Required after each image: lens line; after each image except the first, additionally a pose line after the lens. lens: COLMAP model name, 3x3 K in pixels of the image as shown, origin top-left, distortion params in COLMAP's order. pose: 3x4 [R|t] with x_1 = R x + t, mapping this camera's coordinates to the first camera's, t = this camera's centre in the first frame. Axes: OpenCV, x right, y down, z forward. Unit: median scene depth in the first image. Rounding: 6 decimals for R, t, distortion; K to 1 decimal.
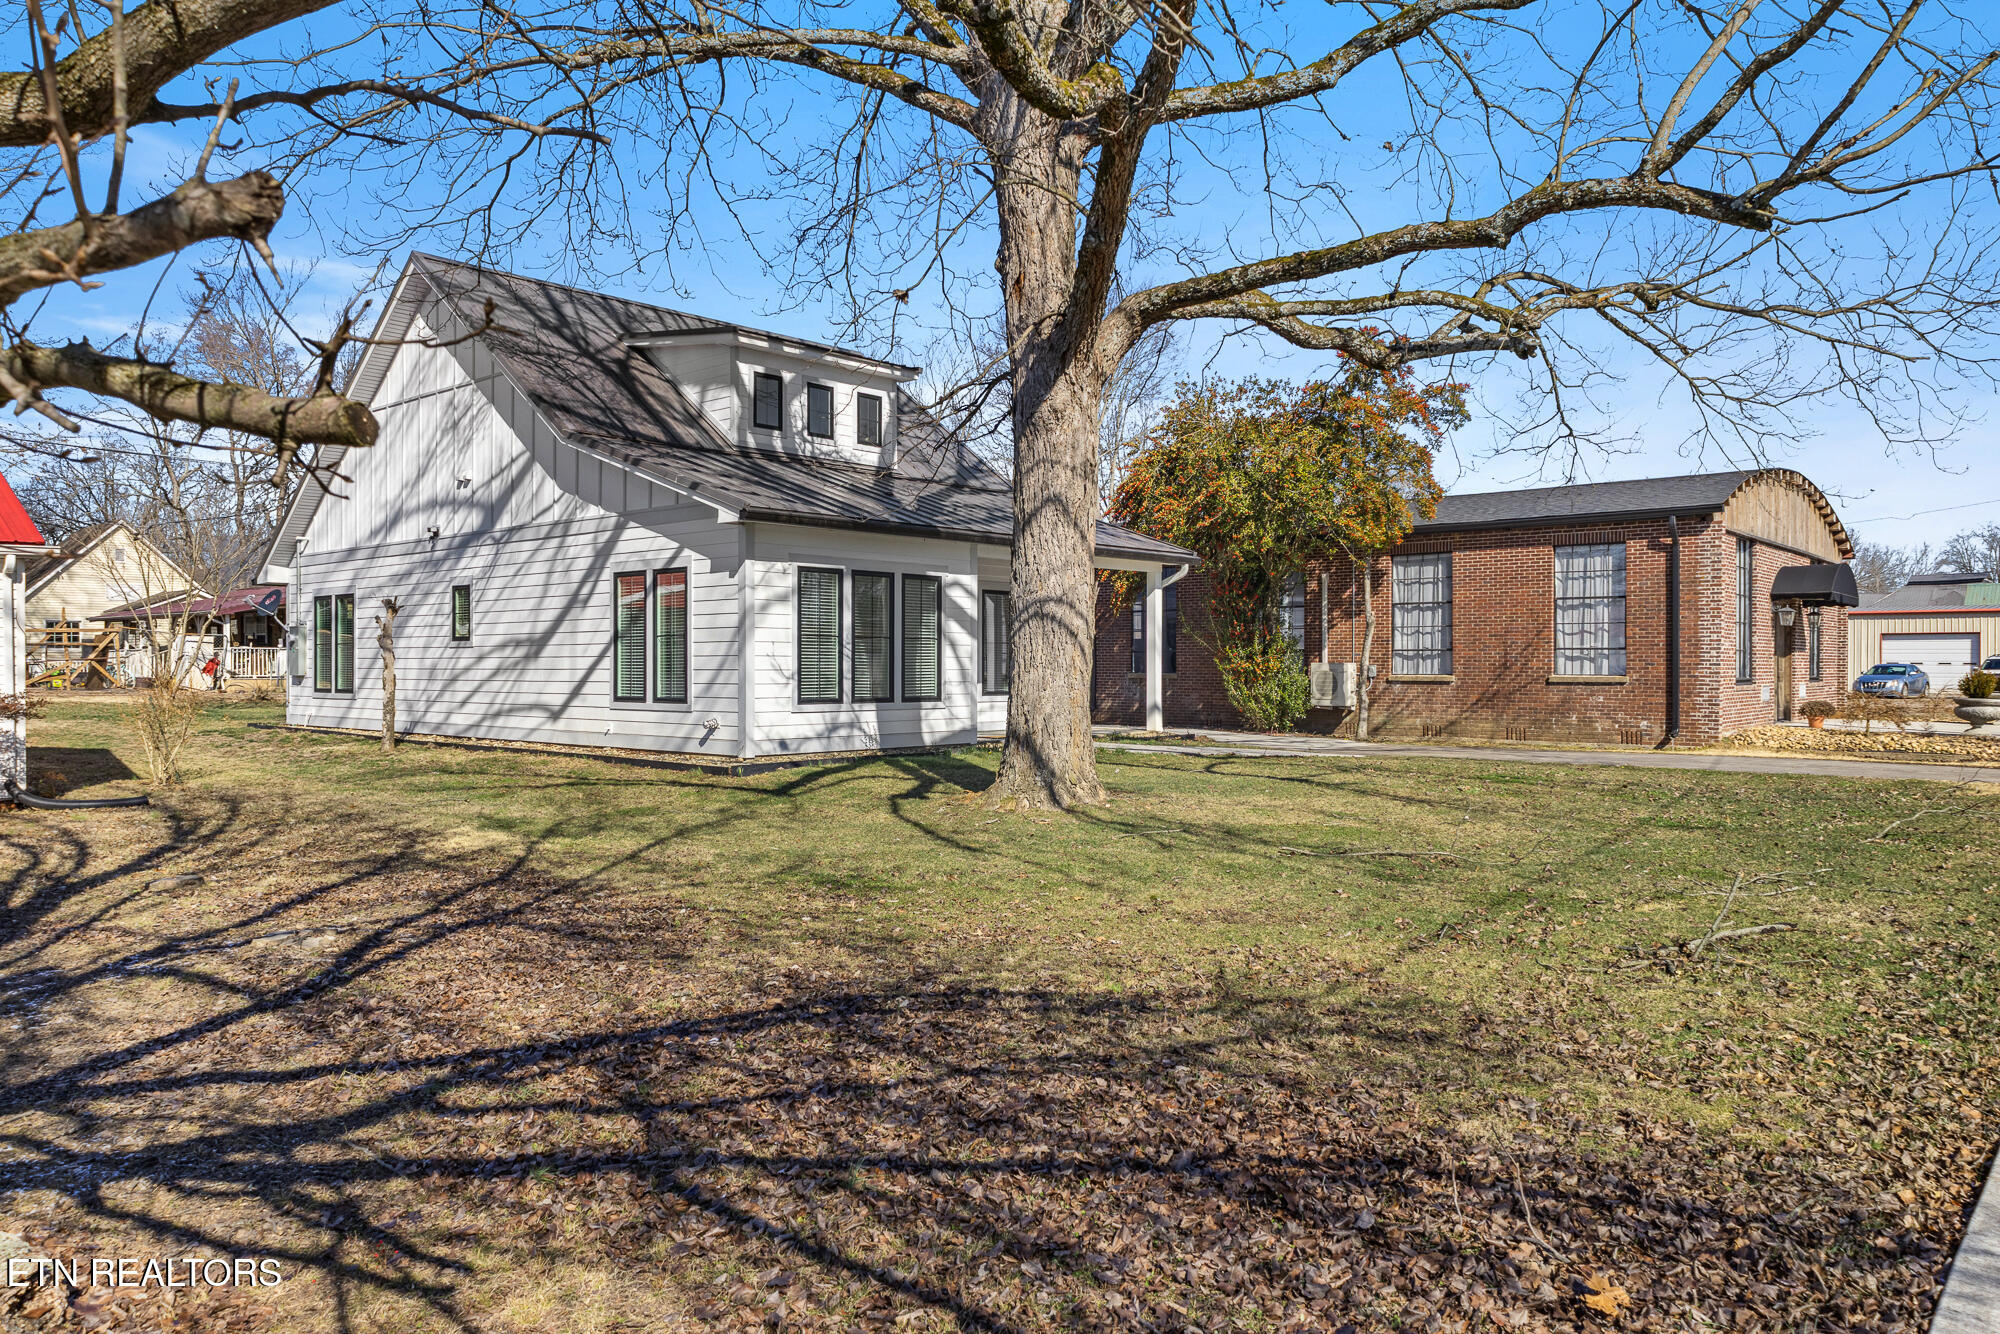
lens RADIAL K [[1365.2, 0, 1001.5], [0, 1365.2, 669.1], [0, 0, 1]] dist [-0.005529, -0.000144]
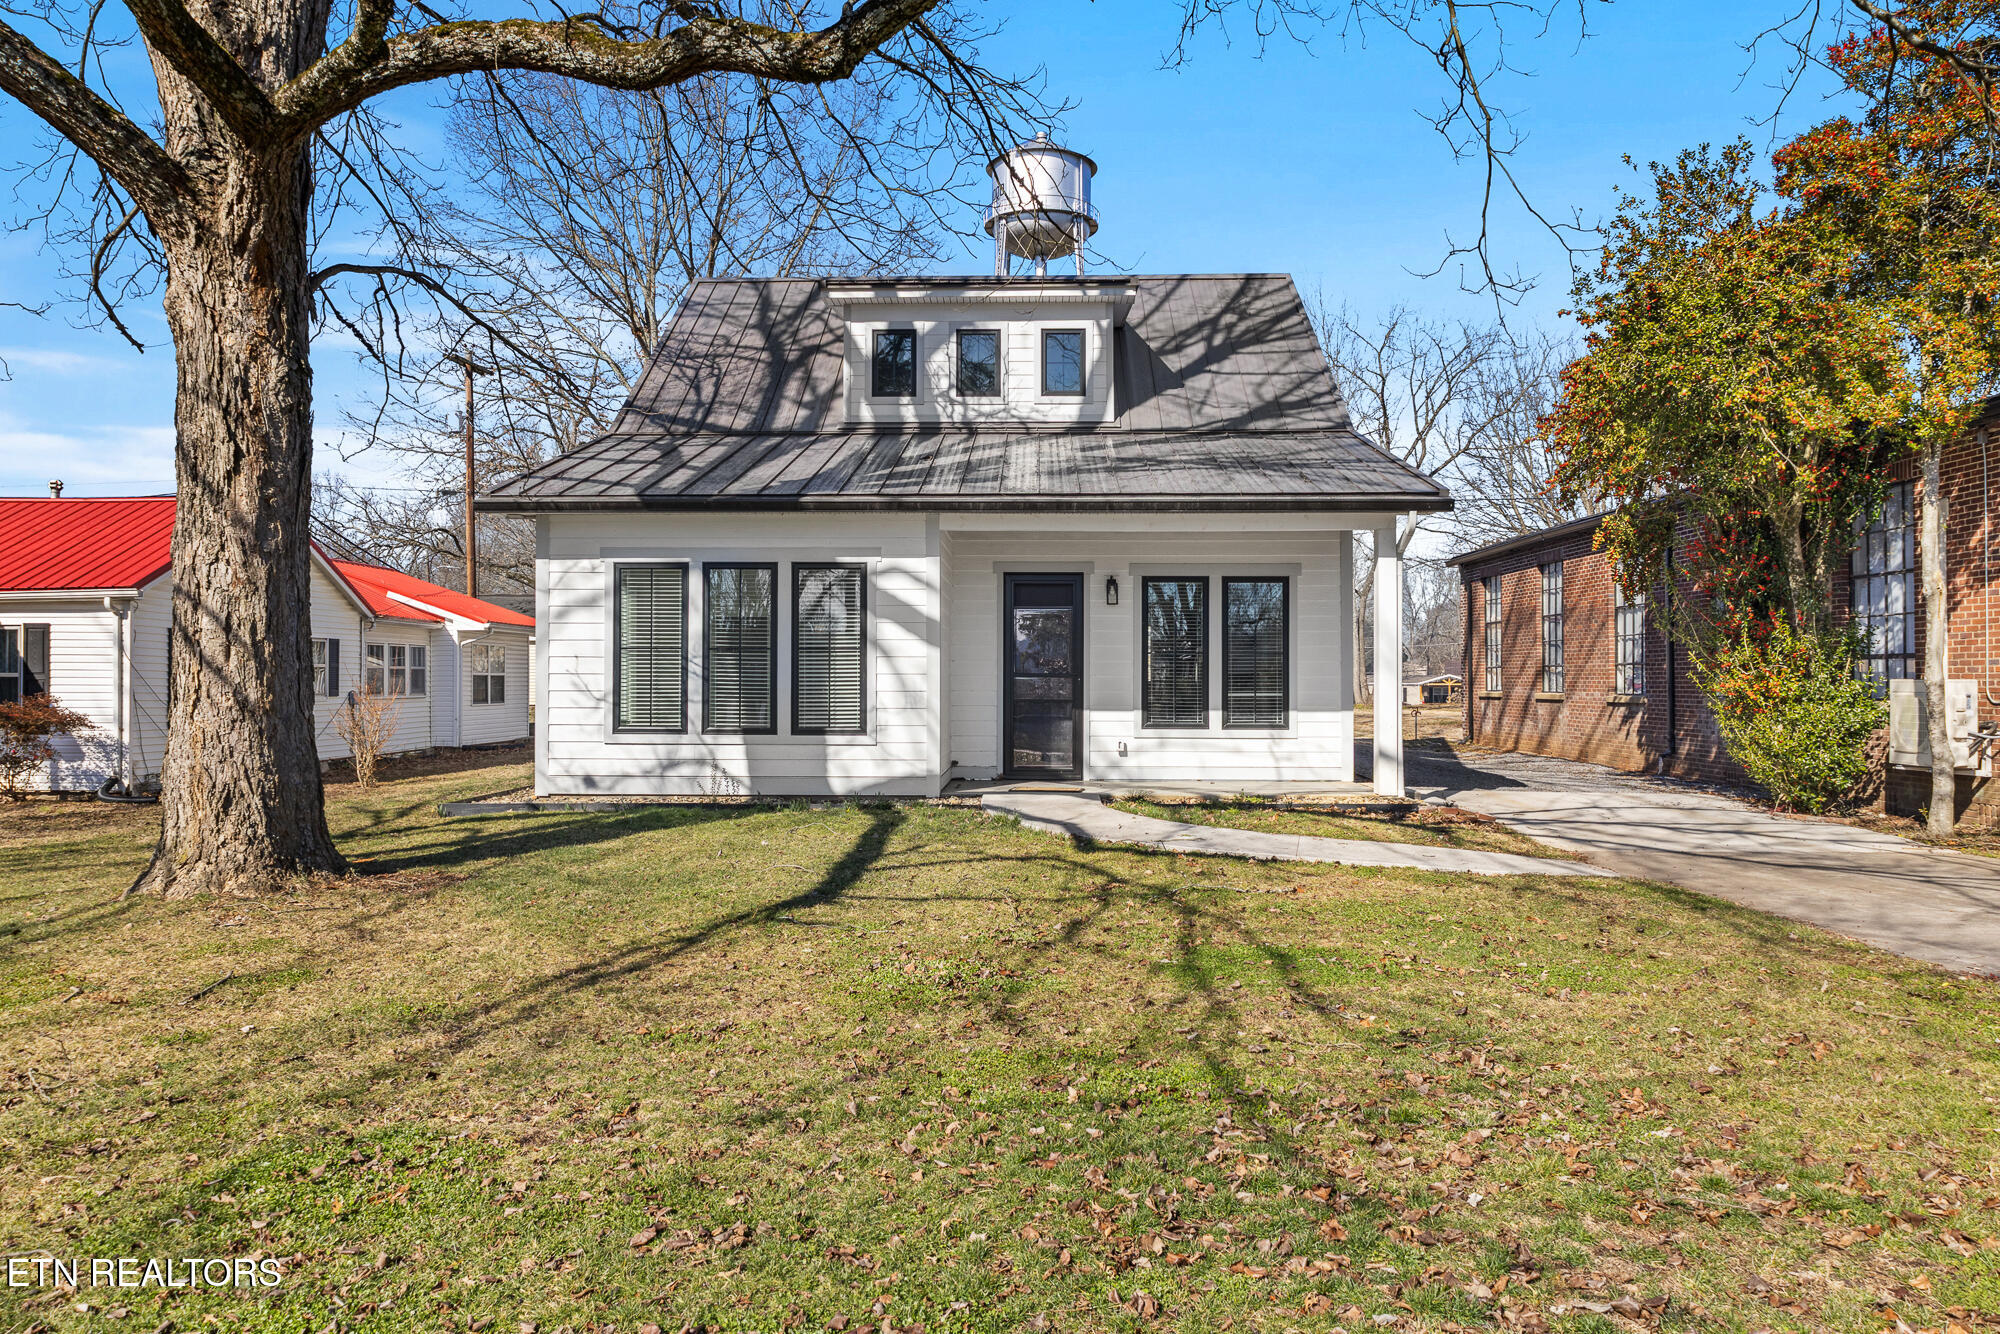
lens RADIAL K [[1365.2, 0, 1000.1], [0, 1365.2, 666.4], [0, 0, 1]] dist [-0.005529, -0.000144]
pose [[0.654011, -0.009480, -0.756425, 0.551933], [-0.002693, 0.999886, -0.014860, -0.002083], [0.756480, 0.011756, 0.653911, 0.581613]]
